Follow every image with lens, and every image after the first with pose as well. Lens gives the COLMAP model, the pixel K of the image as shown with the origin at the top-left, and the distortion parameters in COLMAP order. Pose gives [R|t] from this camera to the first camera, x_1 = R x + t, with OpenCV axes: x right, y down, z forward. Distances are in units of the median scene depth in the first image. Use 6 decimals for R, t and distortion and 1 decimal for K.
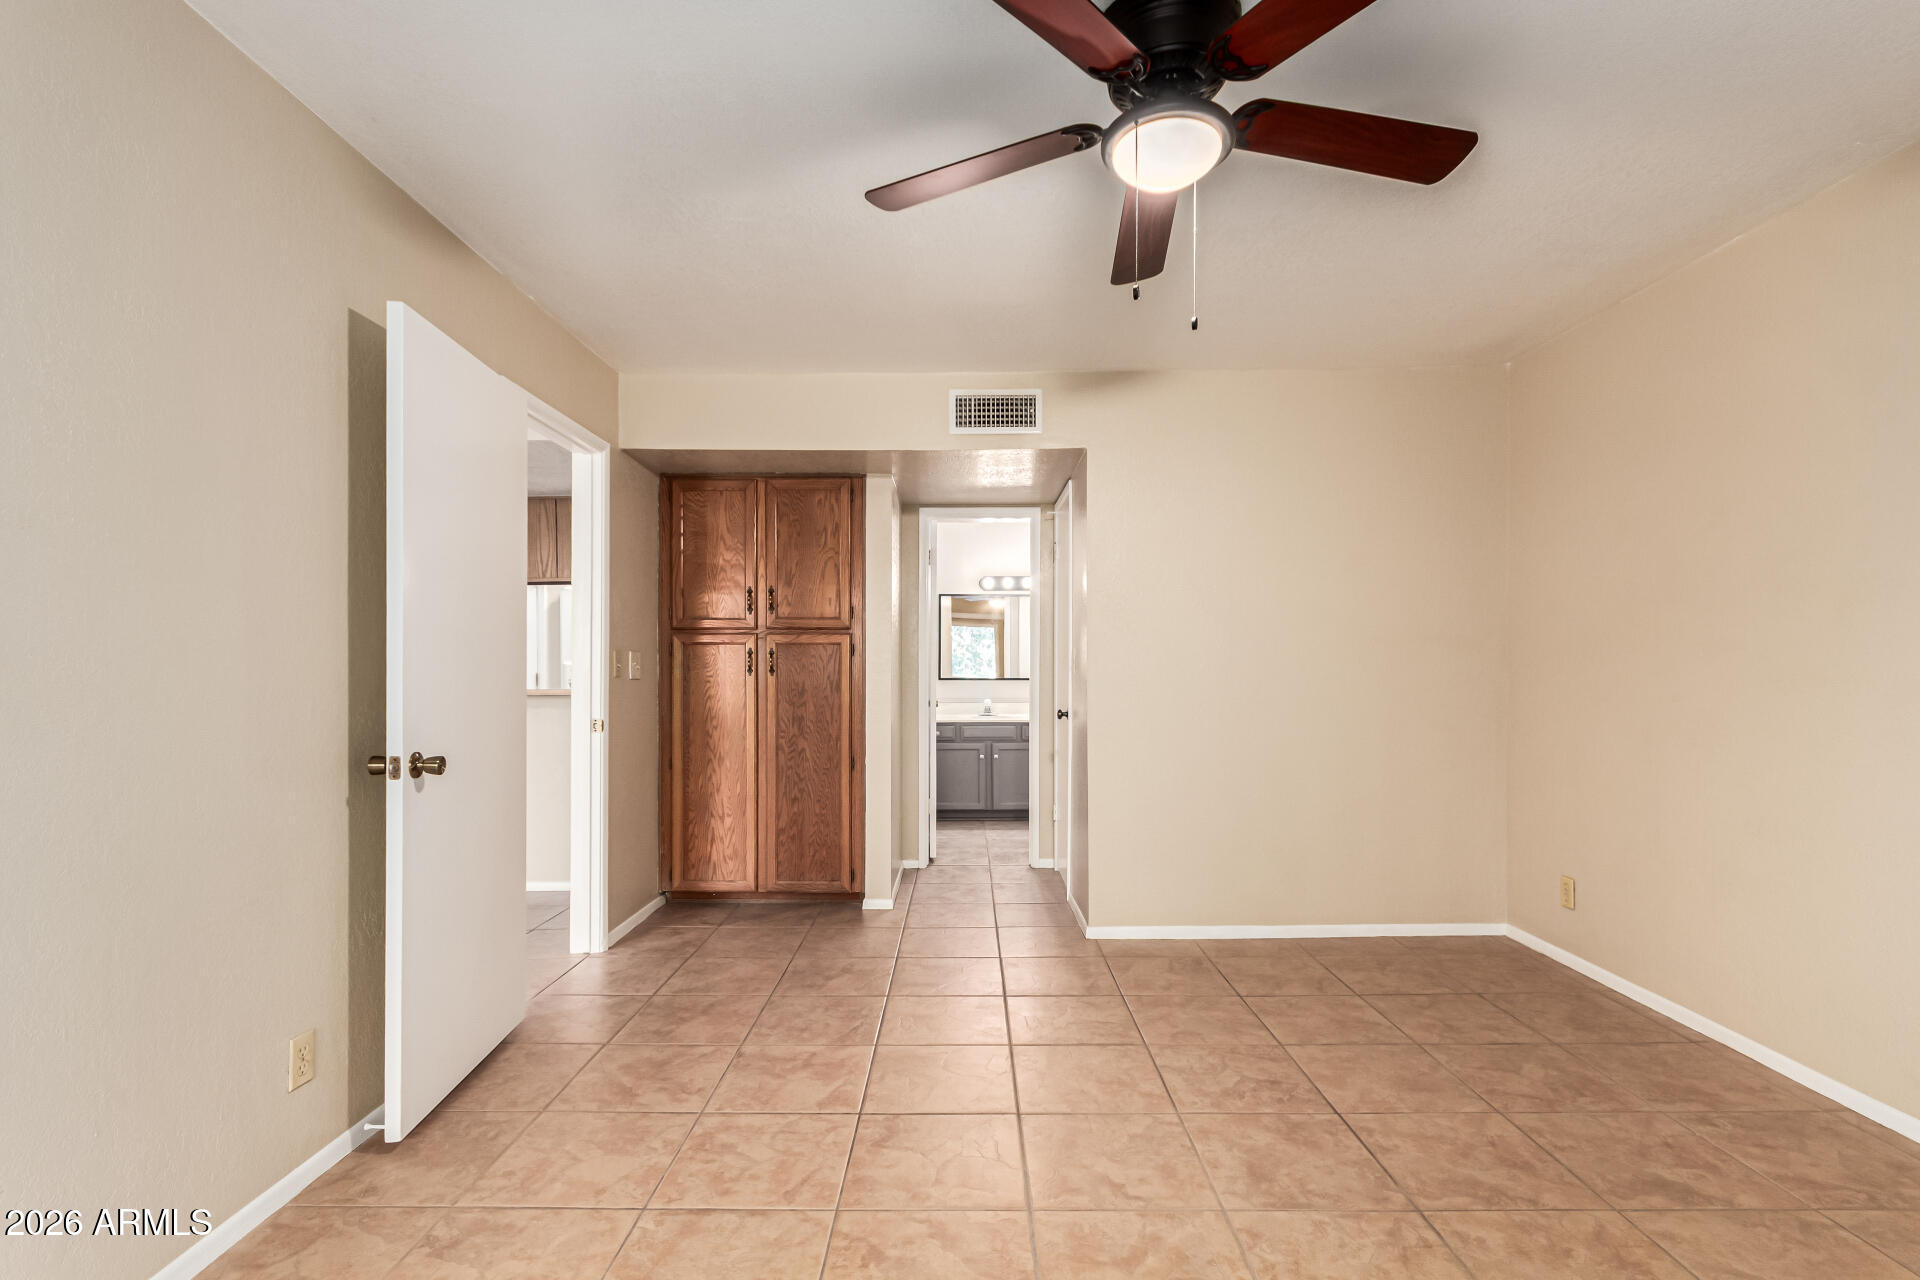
lens RADIAL K [[884.4, 0, 960.8], [0, 884.4, 659.1], [0, 0, 1]] dist [0.004549, 0.000669]
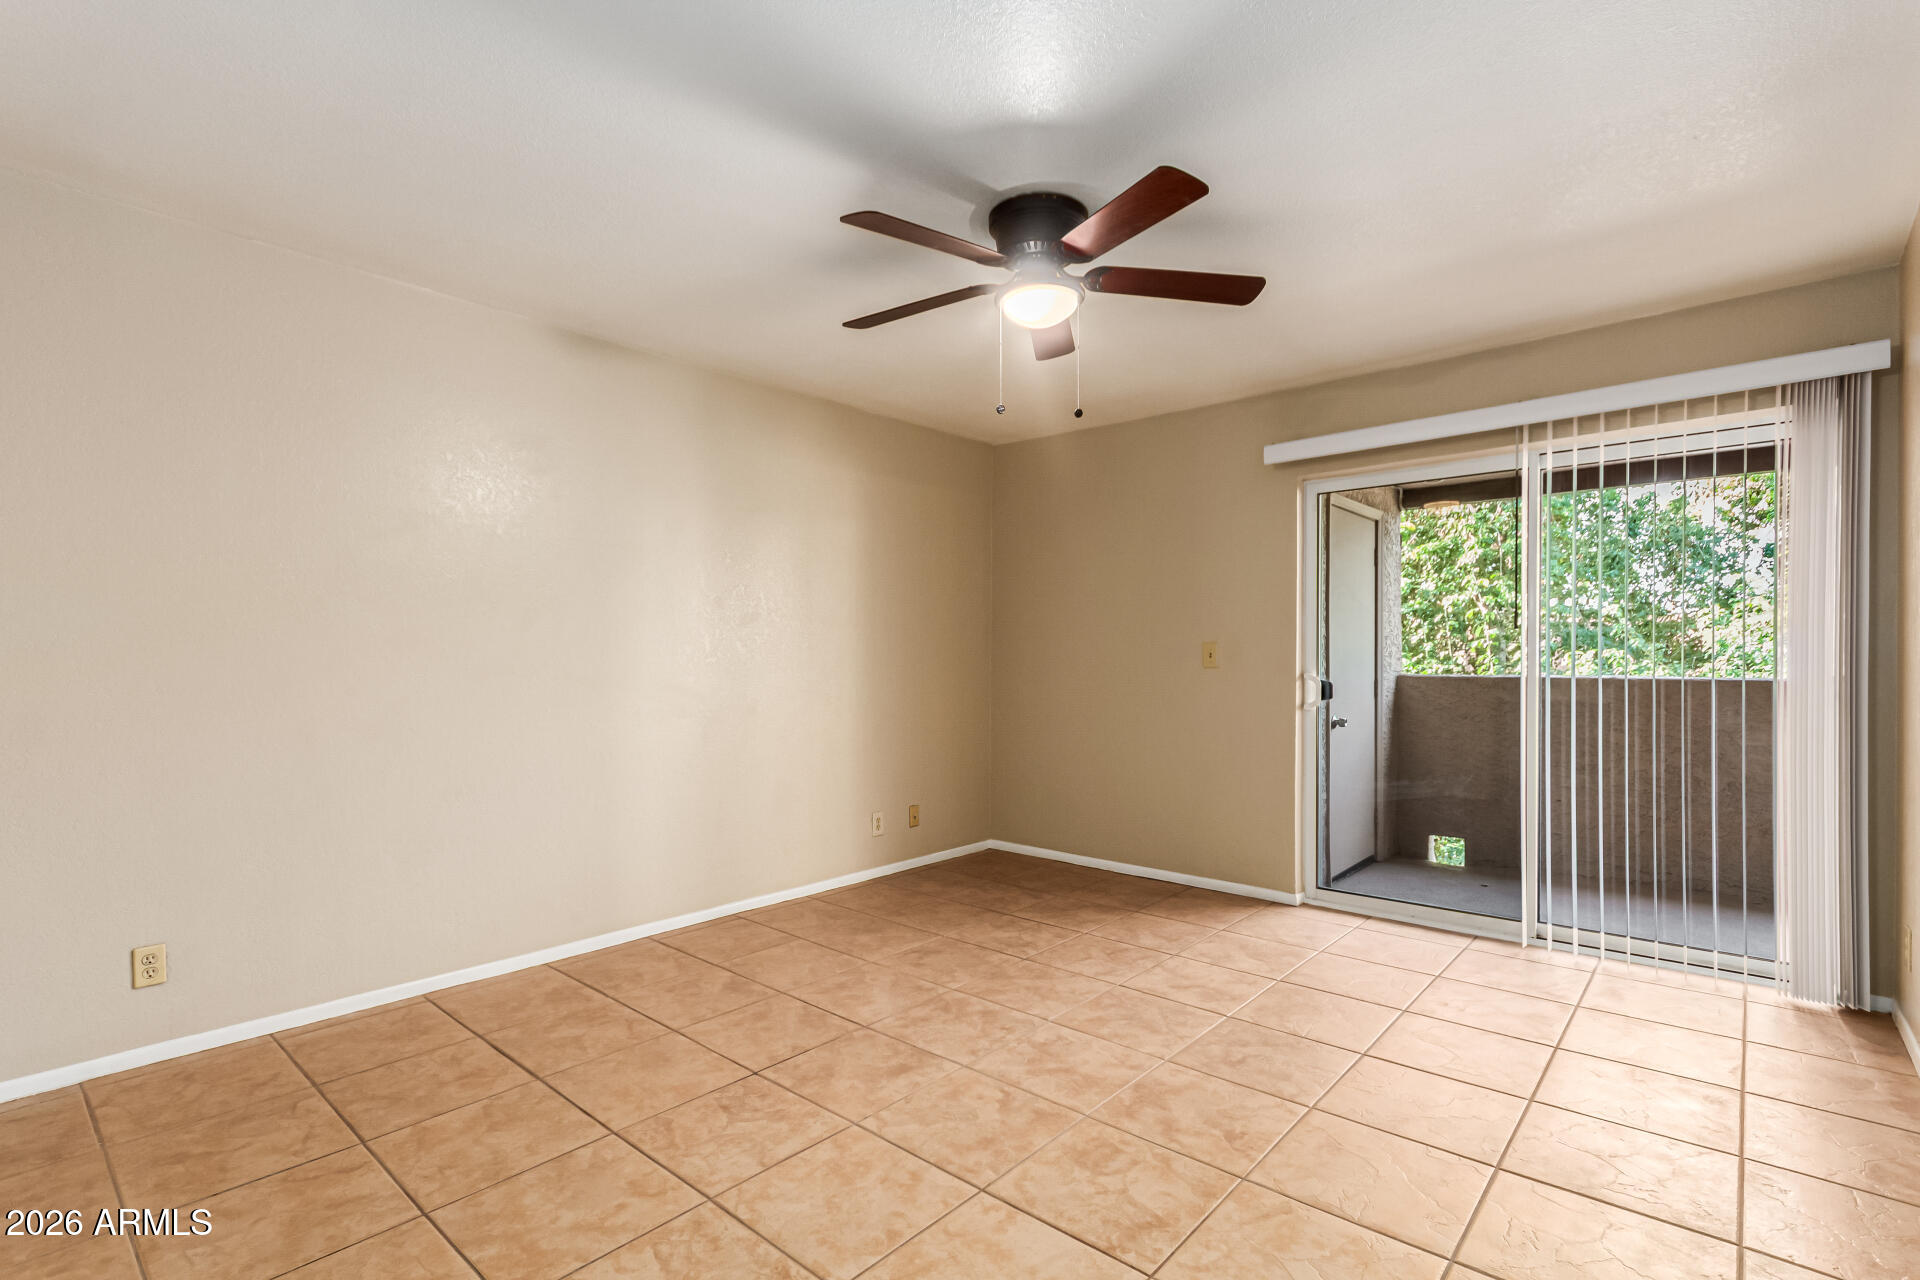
lens RADIAL K [[884.4, 0, 960.8], [0, 884.4, 659.1], [0, 0, 1]] dist [0.004549, 0.000669]
pose [[-0.752422, 0.005294, 0.658660, -0.301455], [-0.000199, 0.999966, -0.008264, 0.010950], [-0.658681, -0.006349, -0.752396, 1.045485]]
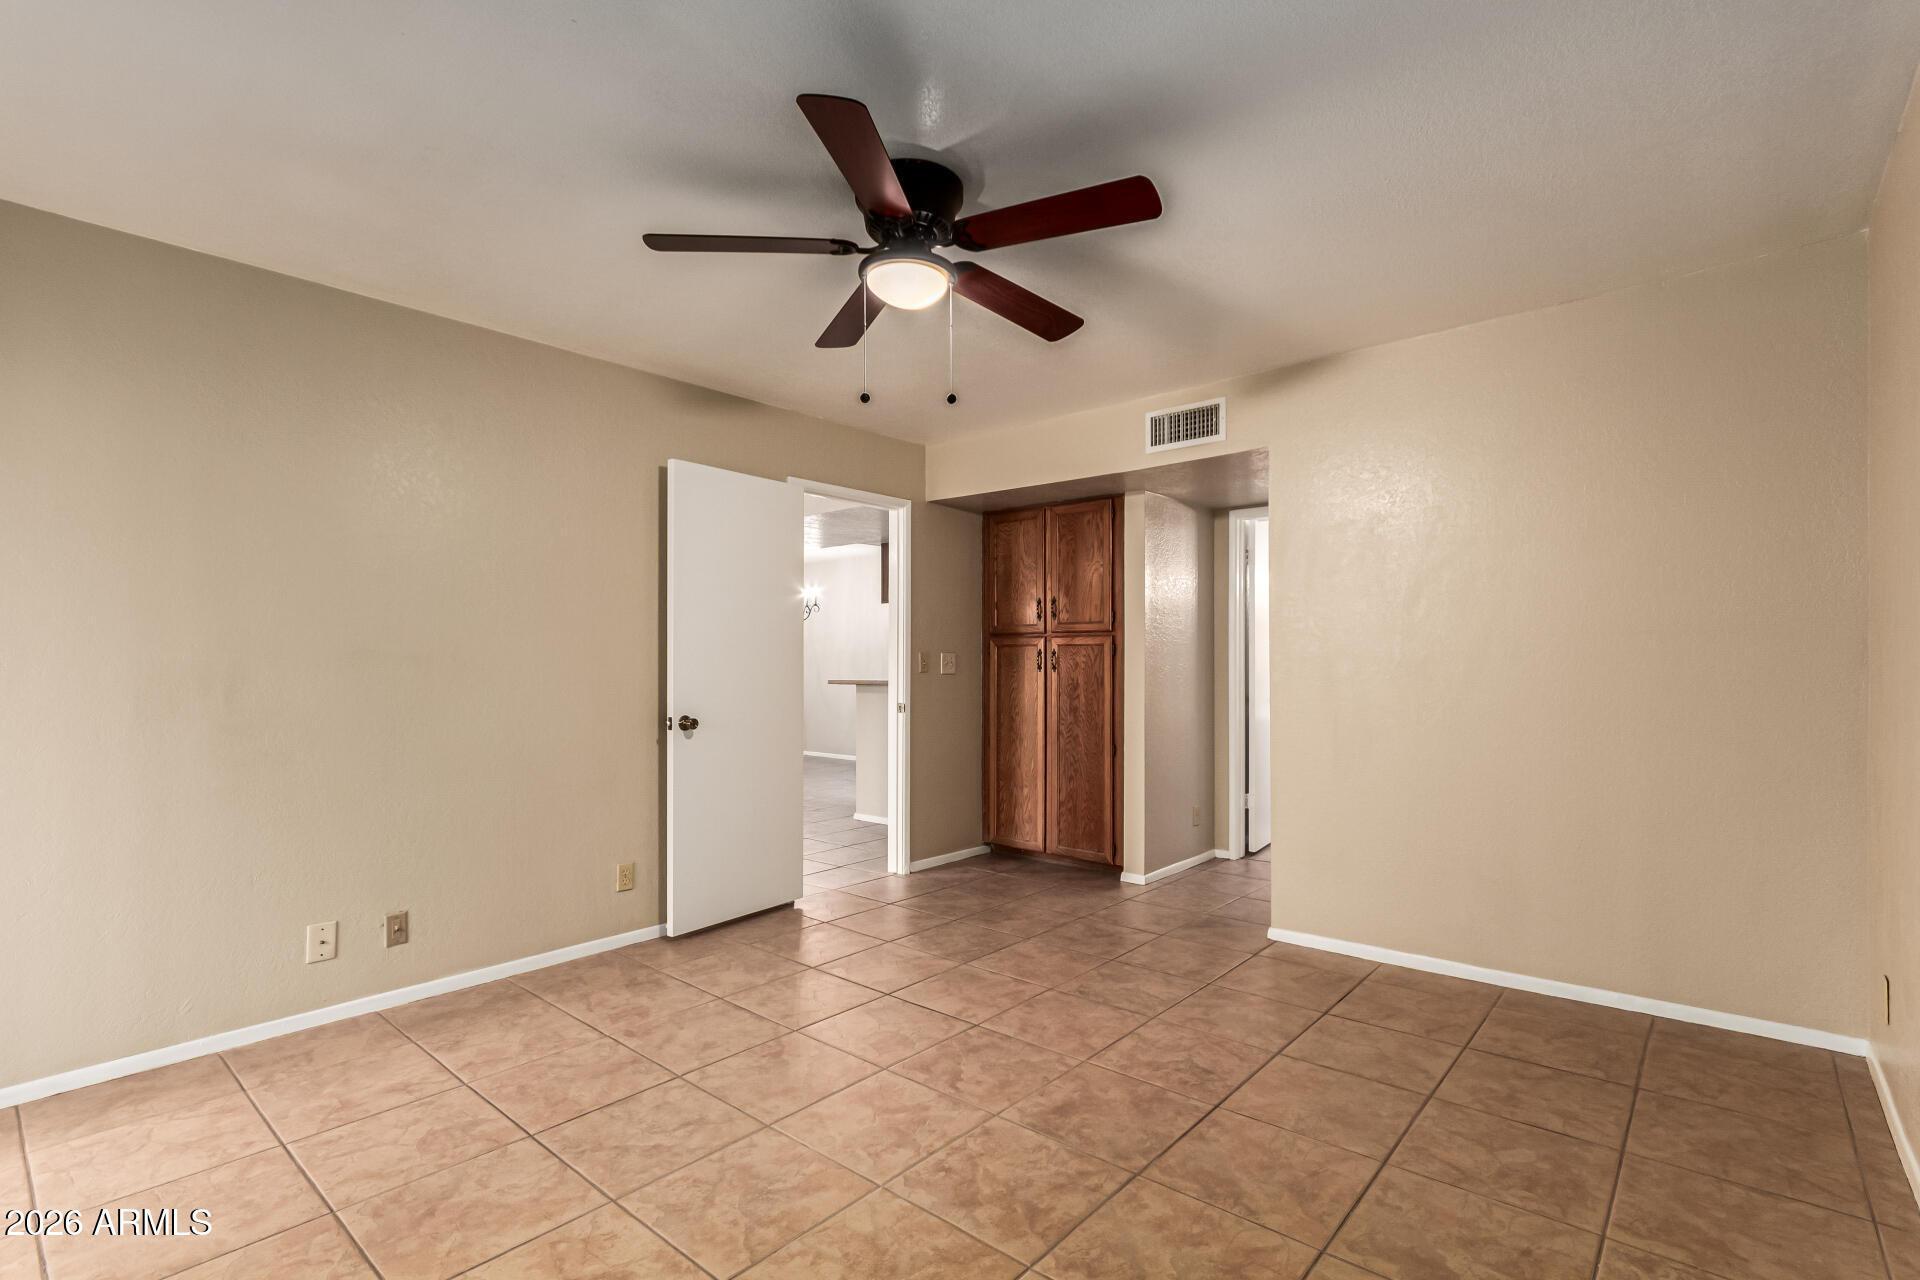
lens RADIAL K [[885.7, 0, 974.5], [0, 885.7, 643.6], [0, 0, 1]] dist [0.006135, 0.000725]
pose [[0.765026, -0.014122, -0.643845, 0.556044], [0.007221, 0.999885, -0.013351, -0.005121], [0.643959, 0.005565, 0.765040, 0.023054]]
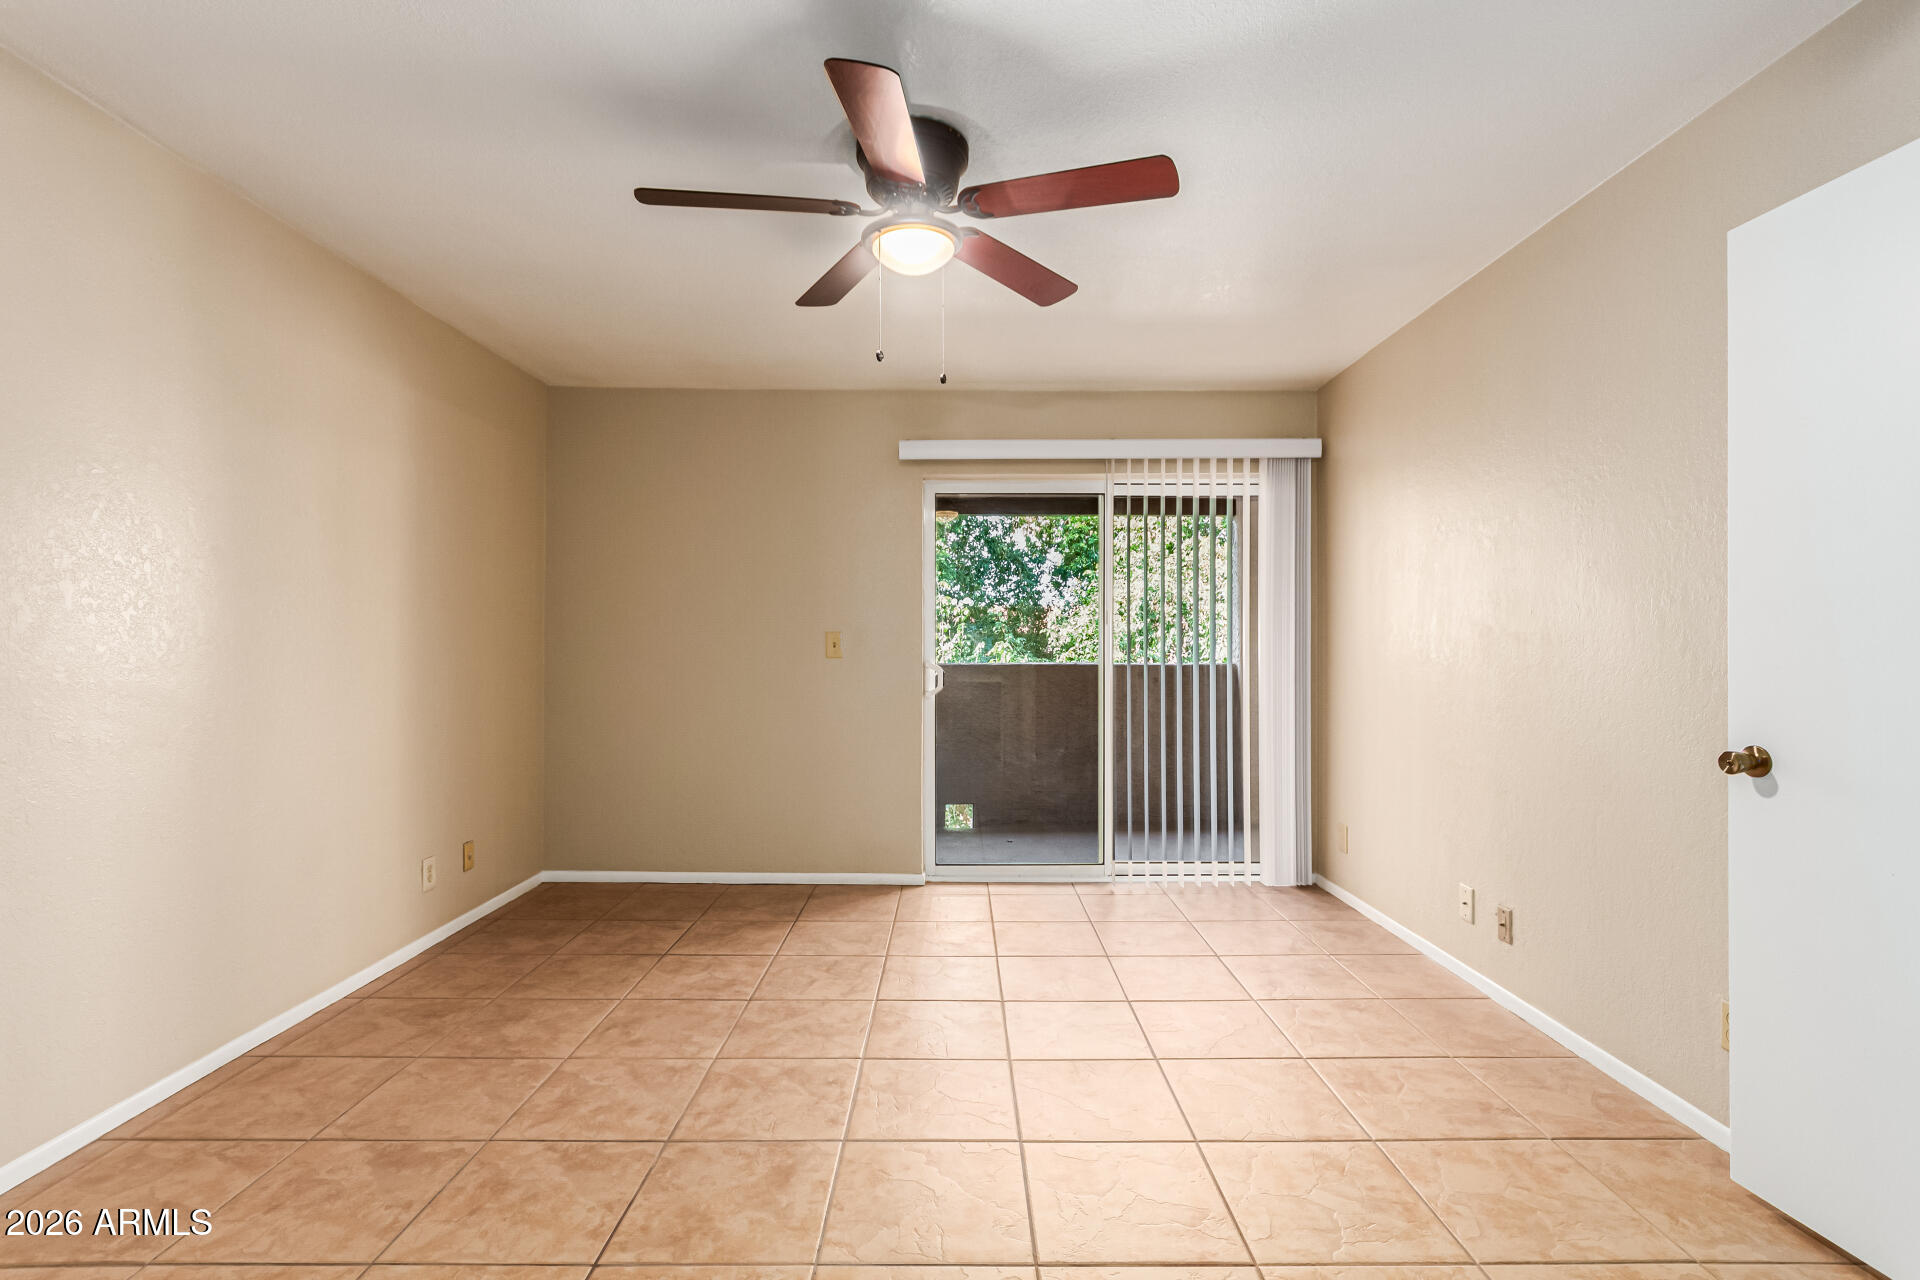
lens RADIAL K [[885.6, 0, 952.8], [0, 885.6, 645.1], [0, 0, 1]] dist [0.005526, 0.000846]
pose [[-0.999996, 0.002185, -0.001823, 0.084790], [0.002204, 0.999942, -0.010575, 0.009743], [0.001799, -0.010579, -0.999942, 1.097060]]
